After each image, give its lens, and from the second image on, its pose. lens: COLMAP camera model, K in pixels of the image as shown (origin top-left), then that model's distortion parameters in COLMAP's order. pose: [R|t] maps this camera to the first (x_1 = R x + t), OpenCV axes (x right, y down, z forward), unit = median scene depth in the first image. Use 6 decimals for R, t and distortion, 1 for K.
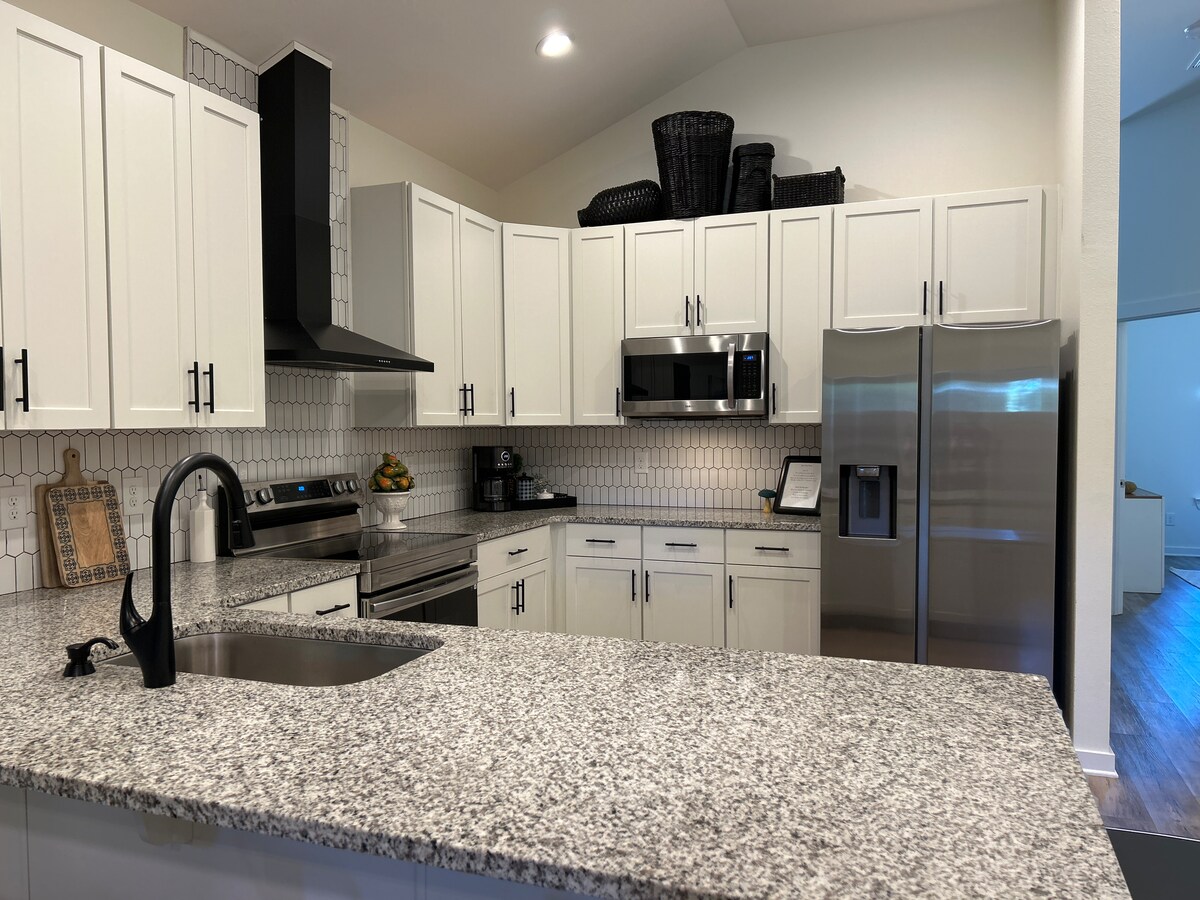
lens RADIAL K [[868.2, 0, 602.3], [0, 868.2, 463.2], [0, 0, 1]] dist [0.042049, -0.068740]
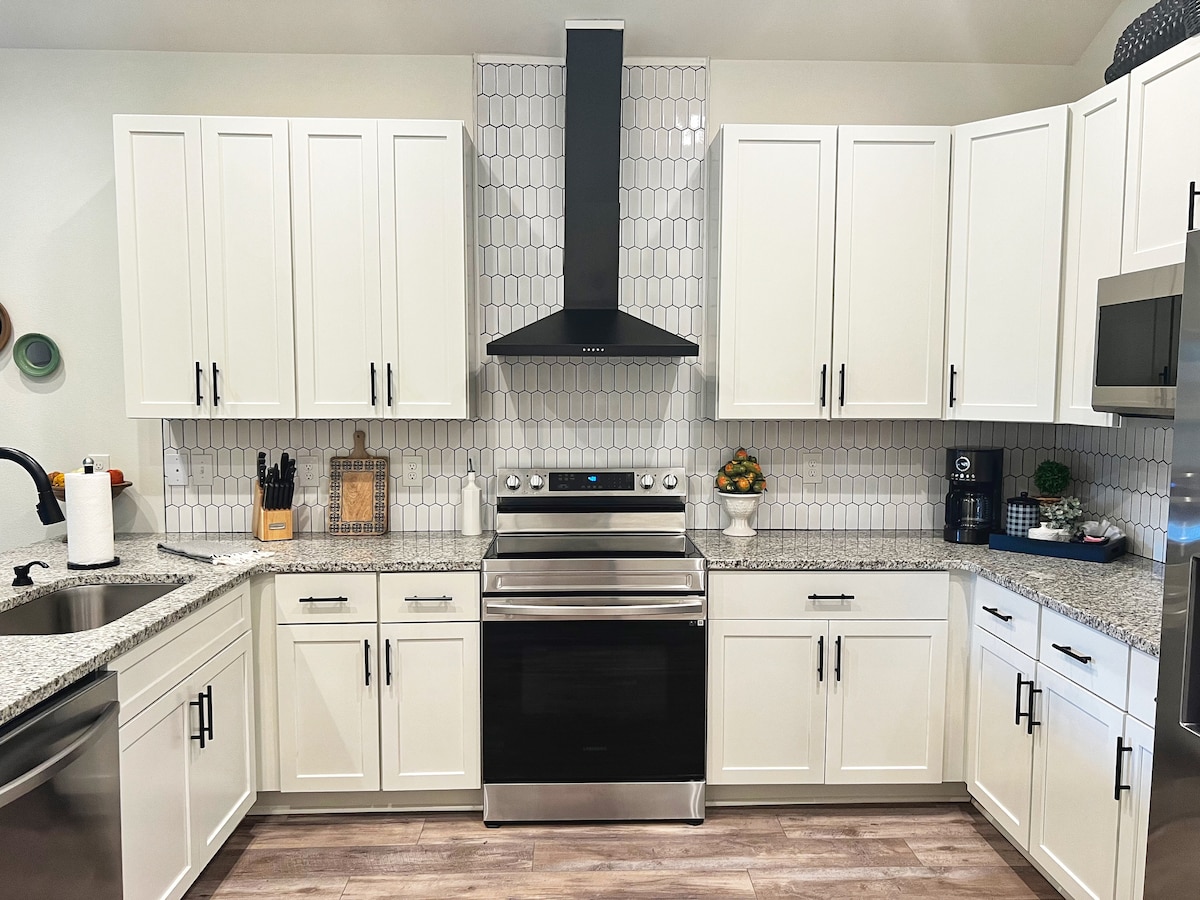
lens RADIAL K [[868.2, 0, 602.3], [0, 868.2, 463.2], [0, 0, 1]] dist [0.042049, -0.068740]
pose [[0.403510, 0.089501, -0.910587, 0.449635], [-0.047868, 0.995906, 0.076675, -0.052213], [0.913722, 0.012649, 0.406142, 0.490262]]
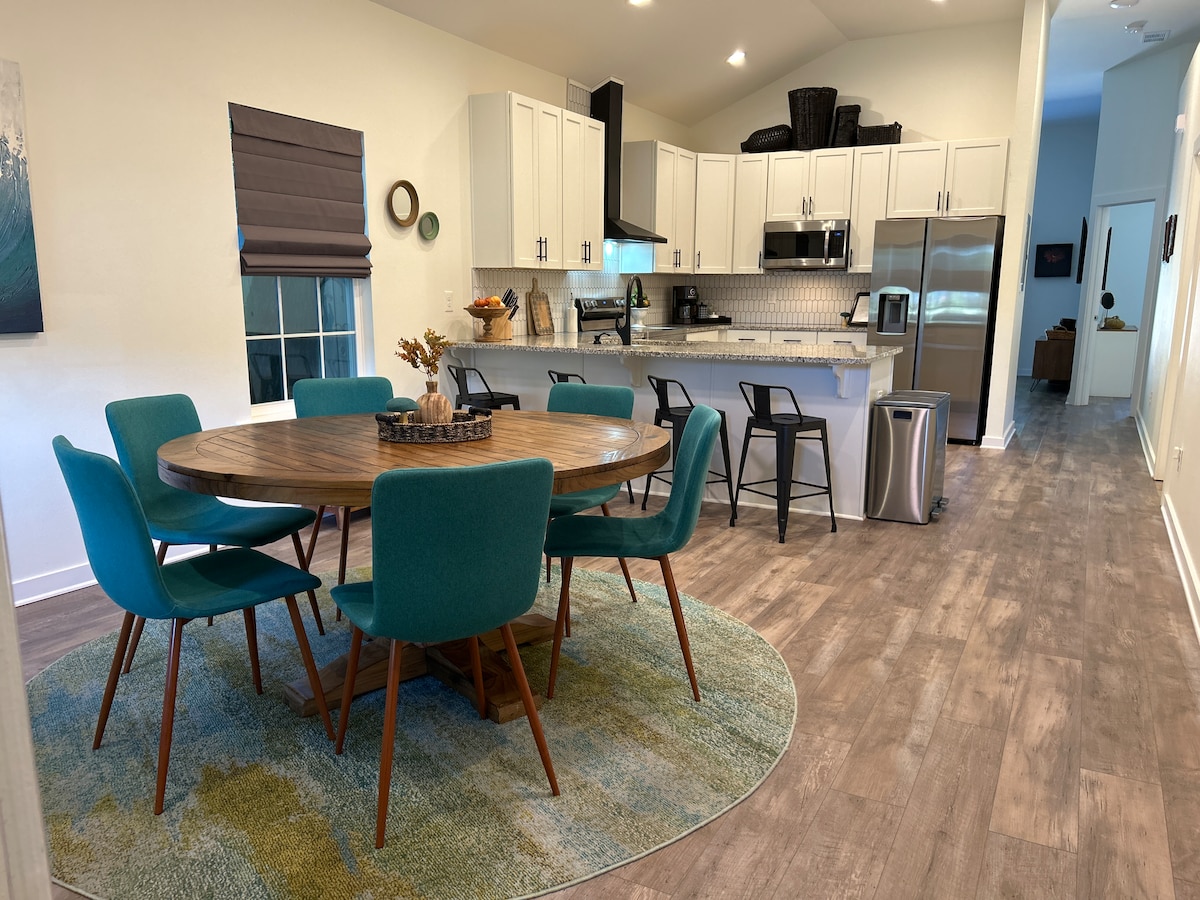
lens RADIAL K [[868.2, 0, 602.3], [0, 868.2, 463.2], [0, 0, 1]] dist [0.042049, -0.068740]
pose [[0.990881, 0.036610, -0.129670, -0.057207], [-0.015892, 0.987418, 0.157334, 0.065397], [0.133799, -0.153839, 0.978995, -0.856781]]
